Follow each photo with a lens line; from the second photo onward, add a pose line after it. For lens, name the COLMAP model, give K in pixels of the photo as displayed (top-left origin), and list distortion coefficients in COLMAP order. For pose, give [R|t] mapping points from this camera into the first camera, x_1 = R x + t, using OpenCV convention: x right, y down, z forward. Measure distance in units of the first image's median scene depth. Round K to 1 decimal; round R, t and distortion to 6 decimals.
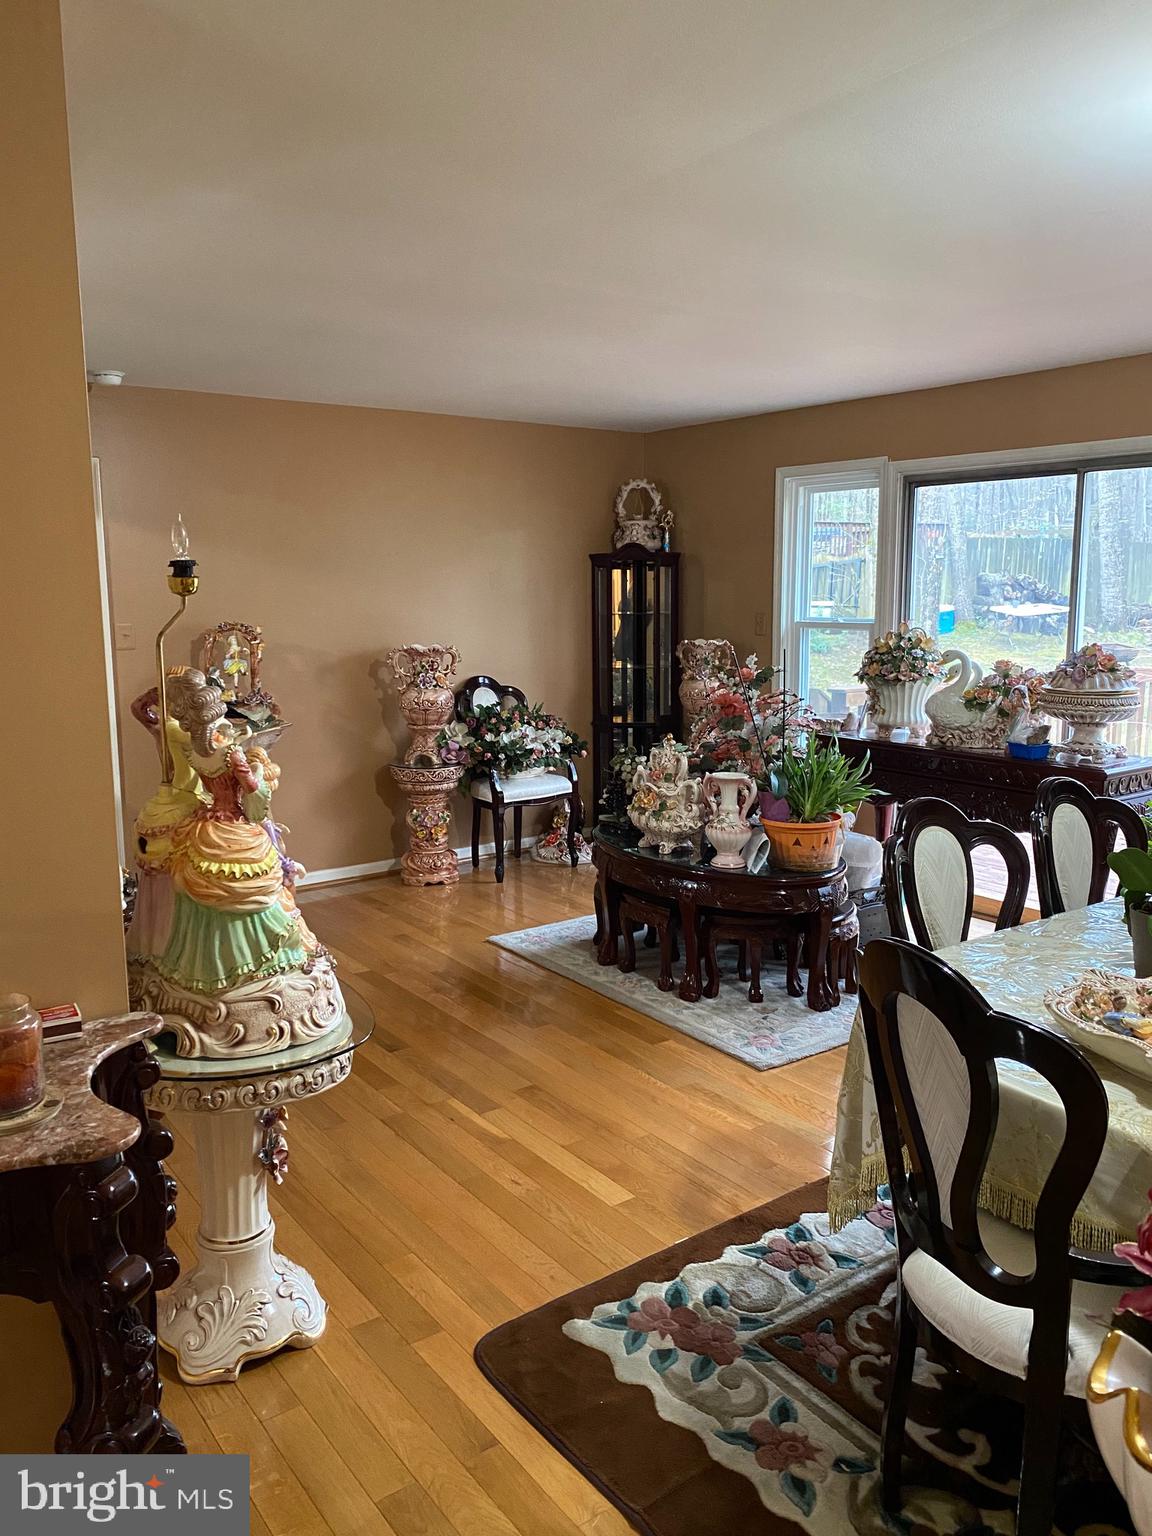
lens RADIAL K [[1136.0, 0, 576.0], [0, 1136.0, 768.0], [0, 0, 1]] dist [0.006694, 0.001012]
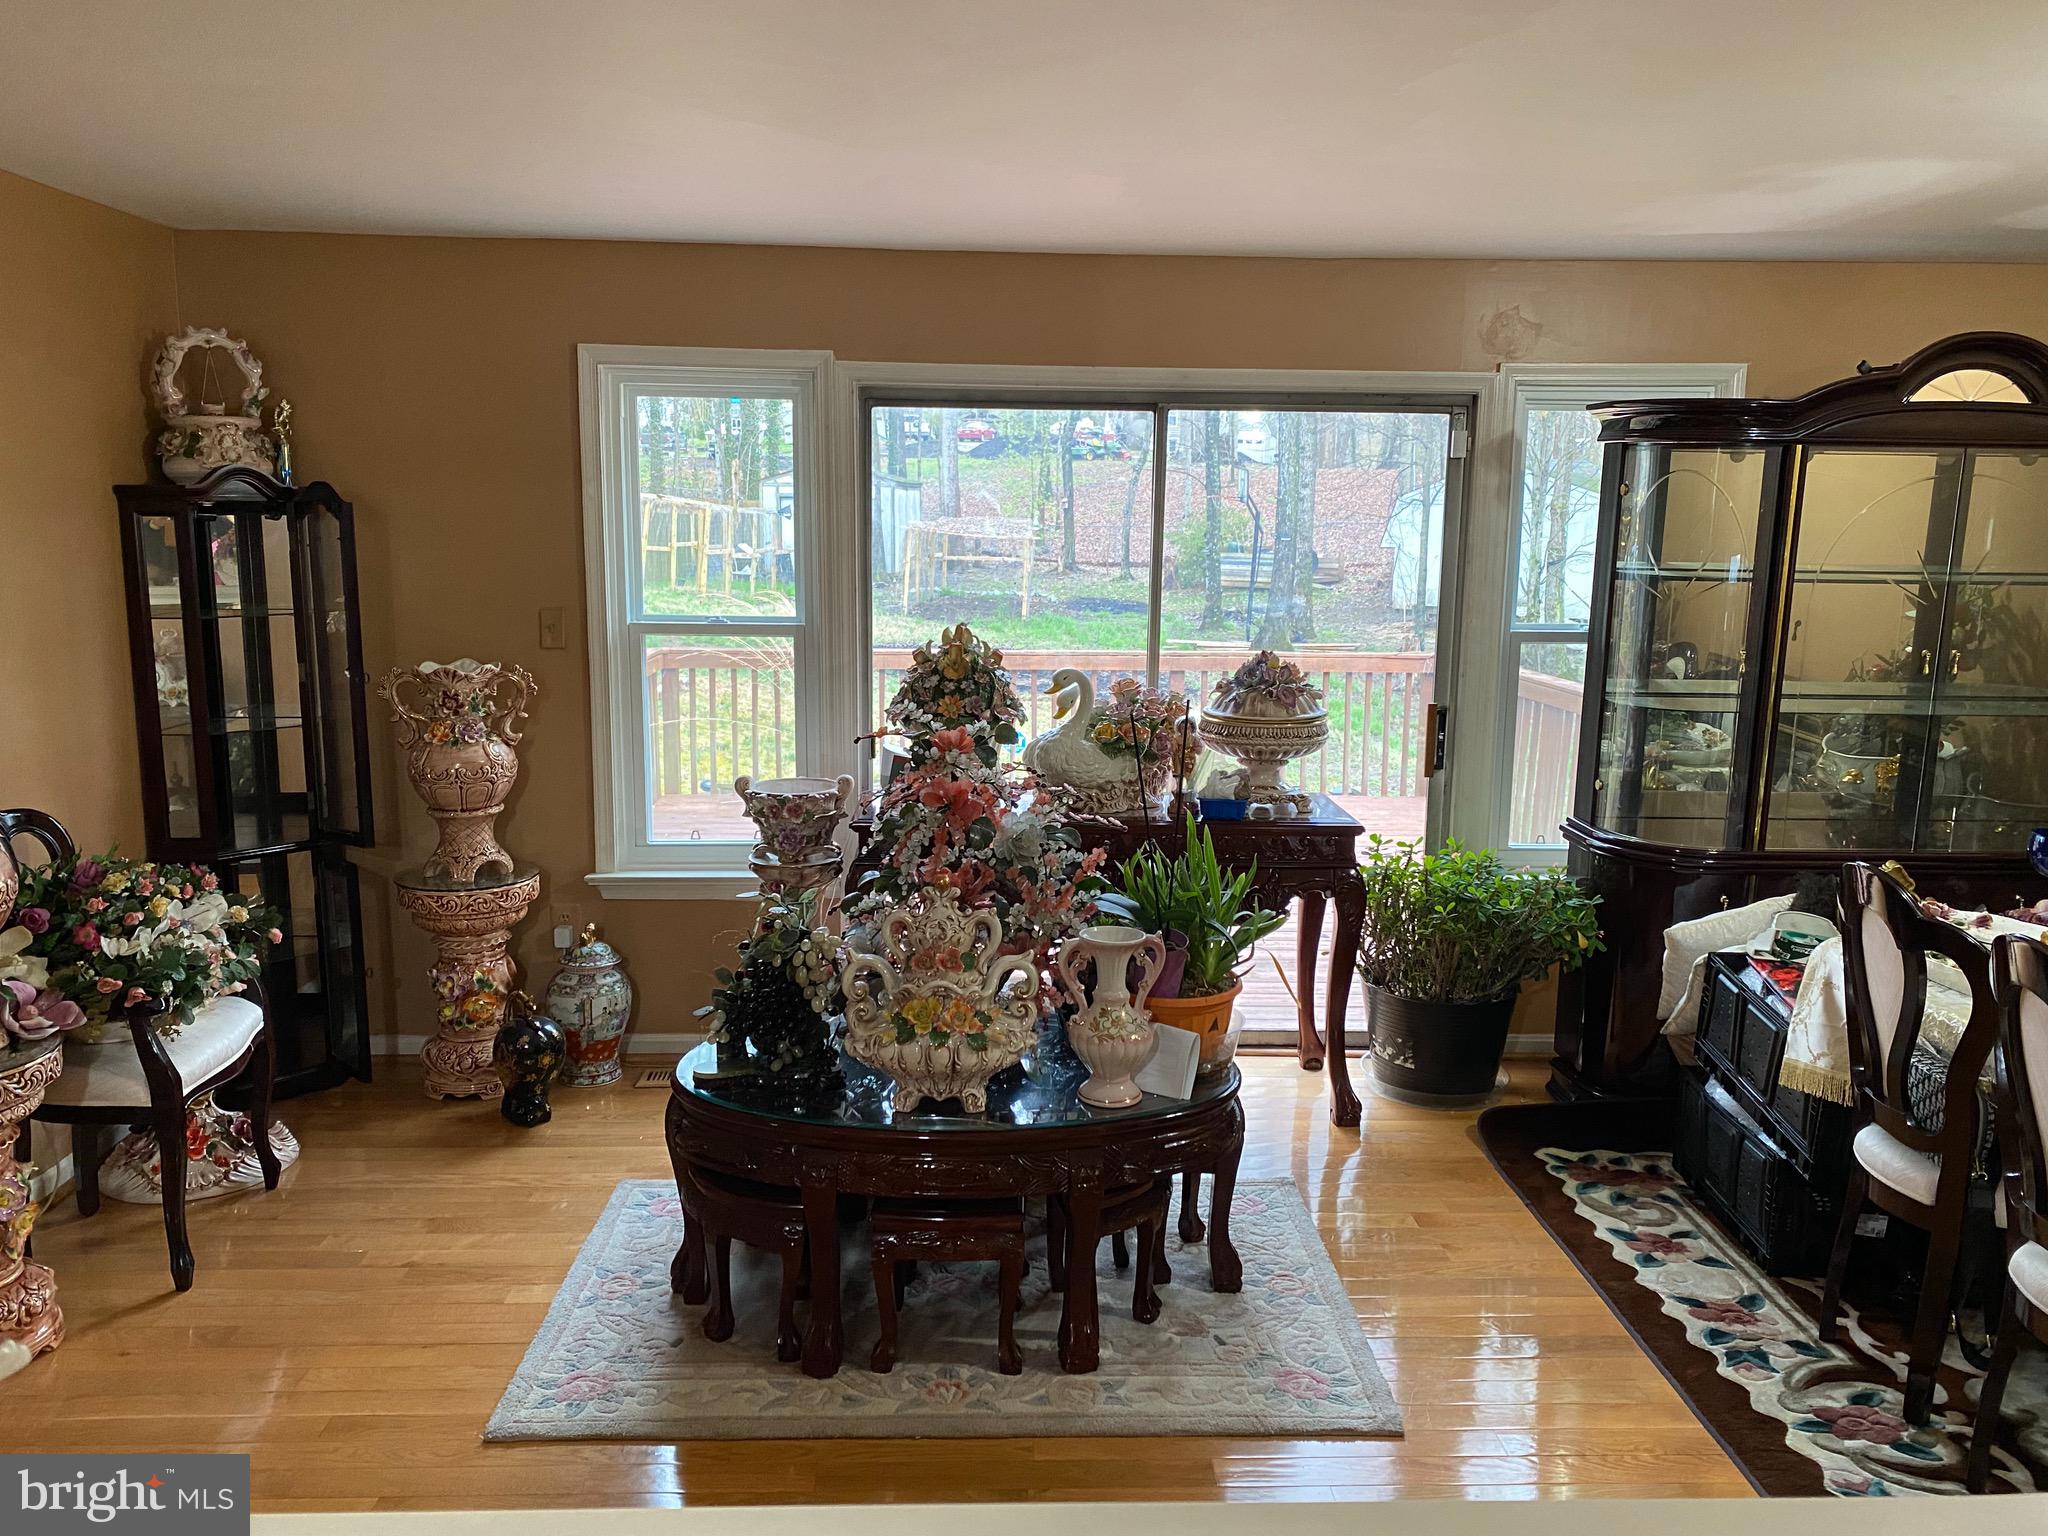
lens RADIAL K [[1542.3, 0, 1024.0], [0, 1542.3, 768.0], [0, 0, 1]] dist [-0.001150, -0.002704]
pose [[0.553867, -0.120442, 0.823848, -0.342611], [0.114856, 0.991074, 0.067673, -0.090506], [-0.824645, 0.057142, 0.562757, 0.431474]]
